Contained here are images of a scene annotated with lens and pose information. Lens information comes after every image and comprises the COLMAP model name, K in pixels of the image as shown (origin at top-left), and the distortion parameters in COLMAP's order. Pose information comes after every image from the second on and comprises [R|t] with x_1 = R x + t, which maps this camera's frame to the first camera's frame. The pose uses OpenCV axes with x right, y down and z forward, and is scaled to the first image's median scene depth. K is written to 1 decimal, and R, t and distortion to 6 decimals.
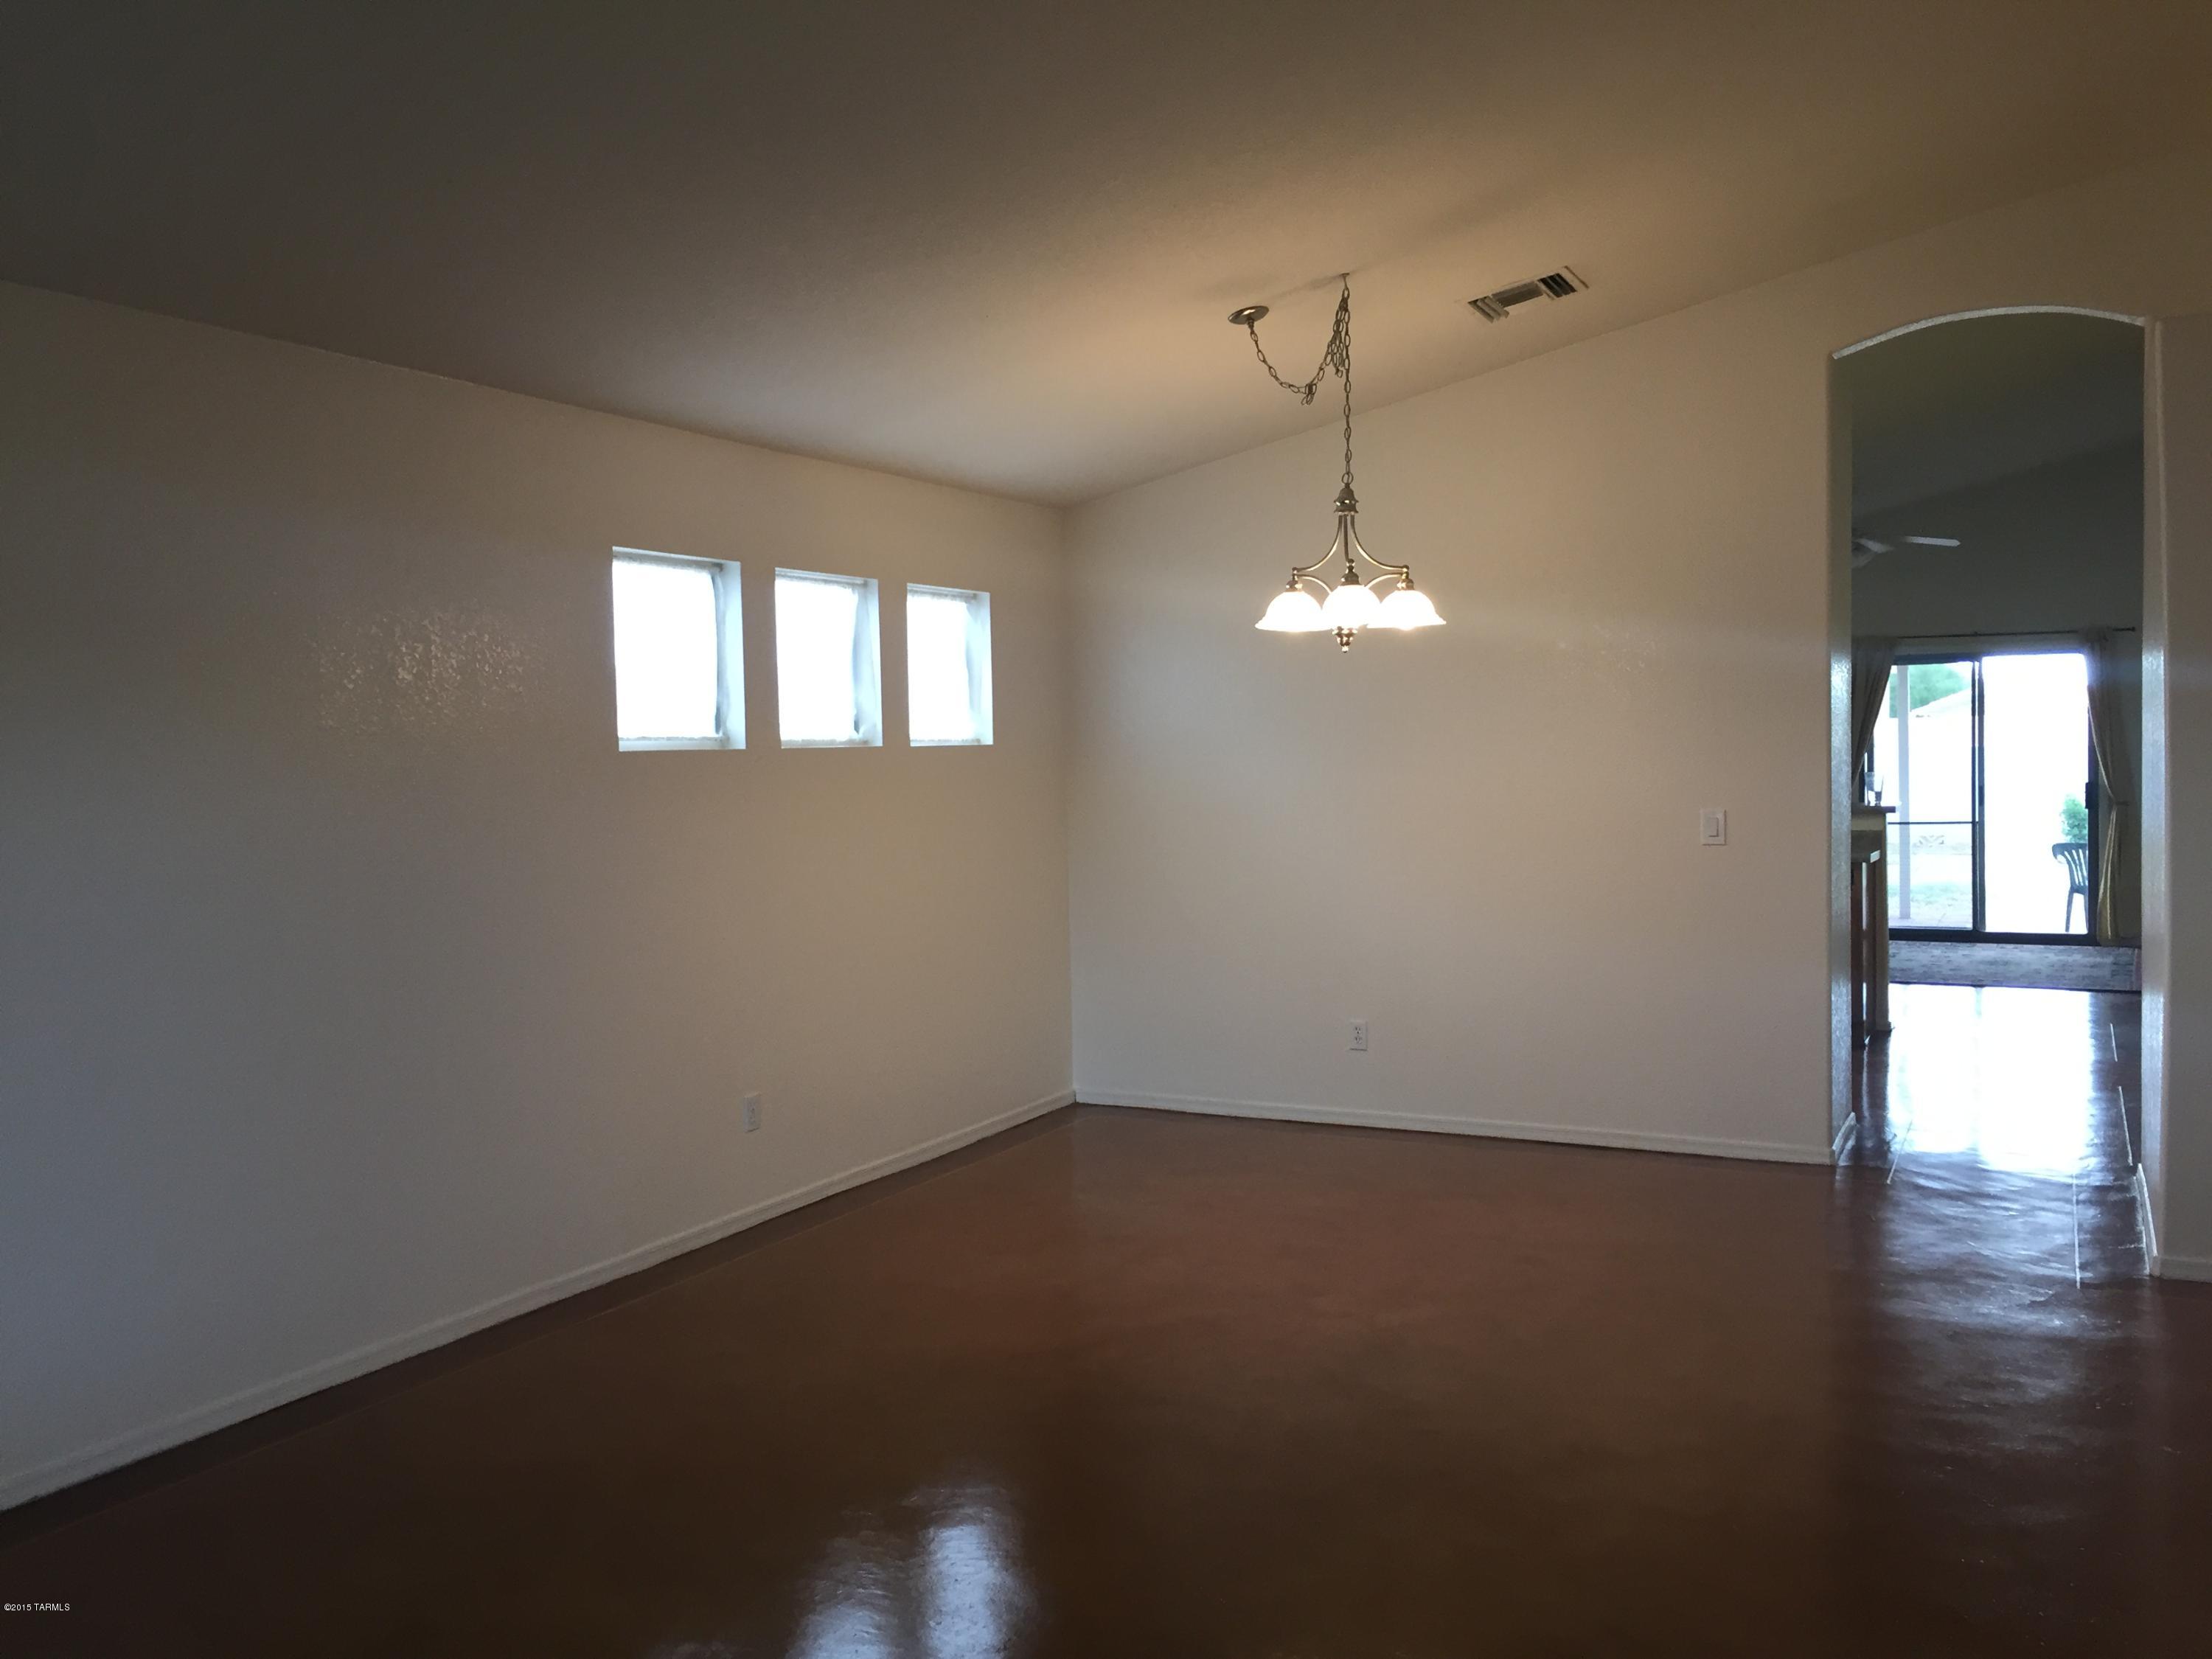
lens RADIAL K [[1902.0, 0, 1106.0], [0, 1902.0, 829.5], [0, 0, 1]] dist [0.101877, -0.148912]
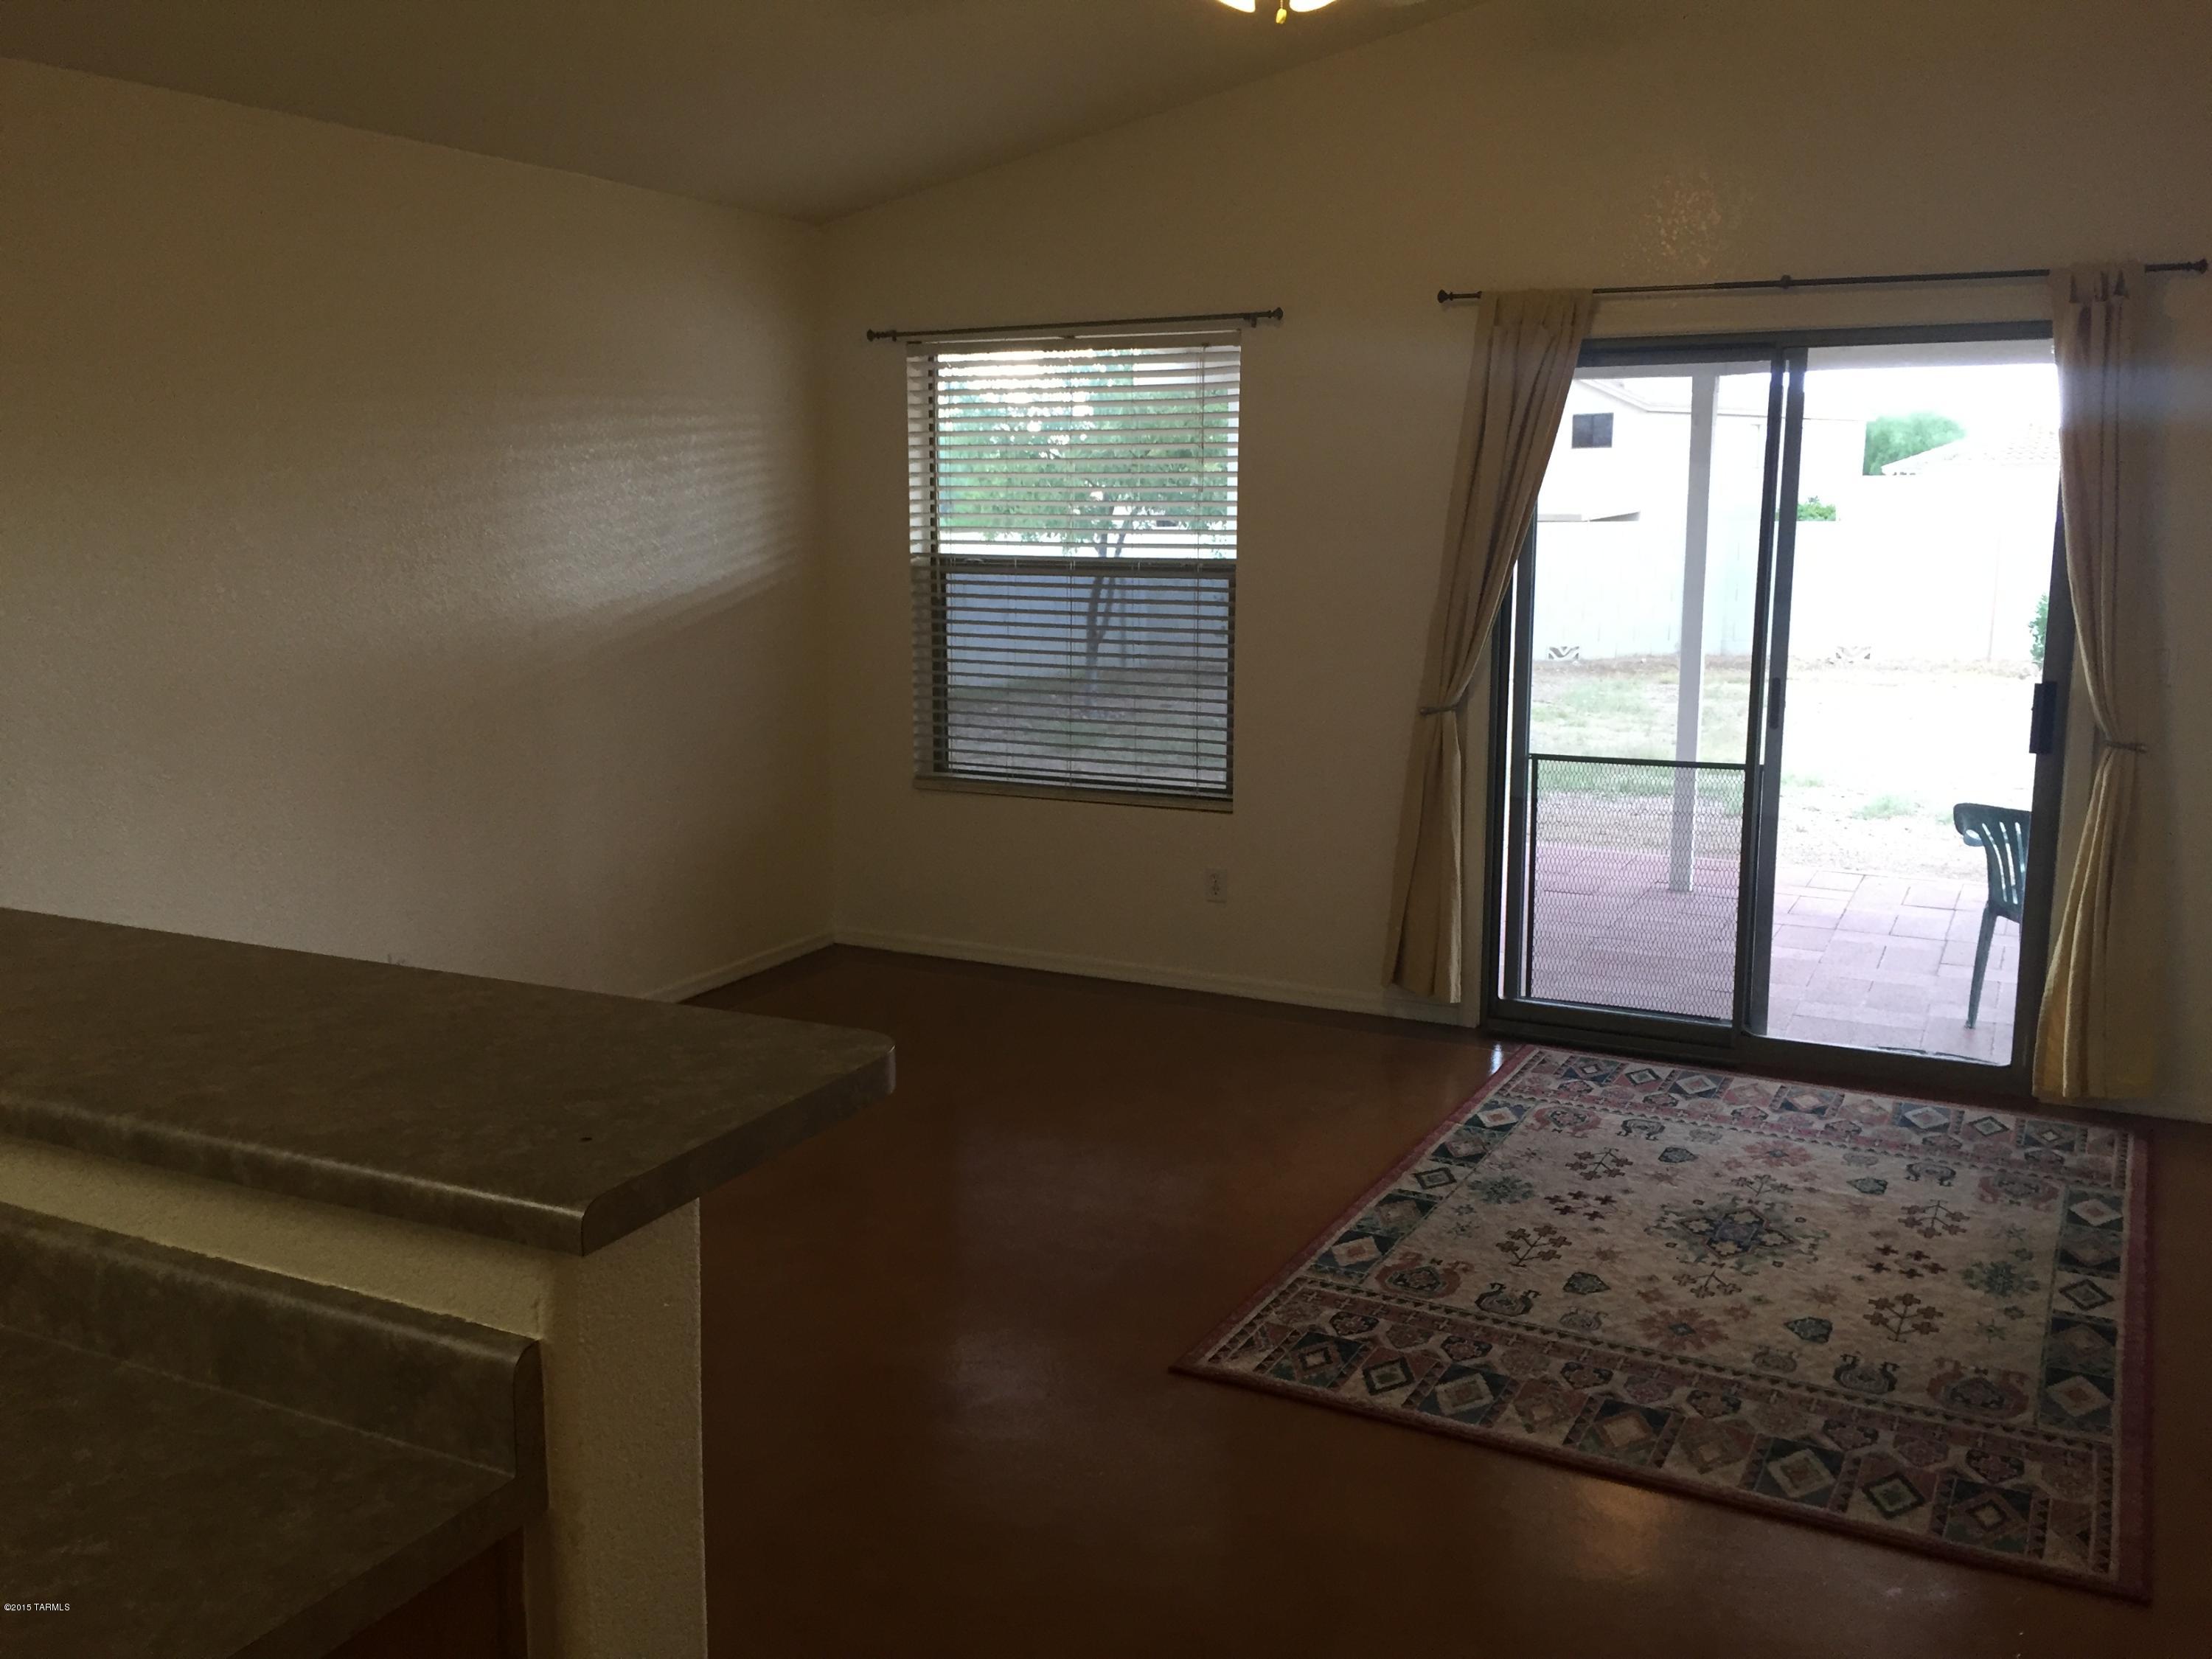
lens RADIAL K [[1902.0, 0, 1106.0], [0, 1902.0, 829.5], [0, 0, 1]] dist [0.101877, -0.148912]
pose [[0.999854, 0.011416, 0.012748, 0.303503], [-0.012904, 0.992254, 0.123550, -0.037881], [-0.011238, -0.123697, 0.992256, 0.590344]]
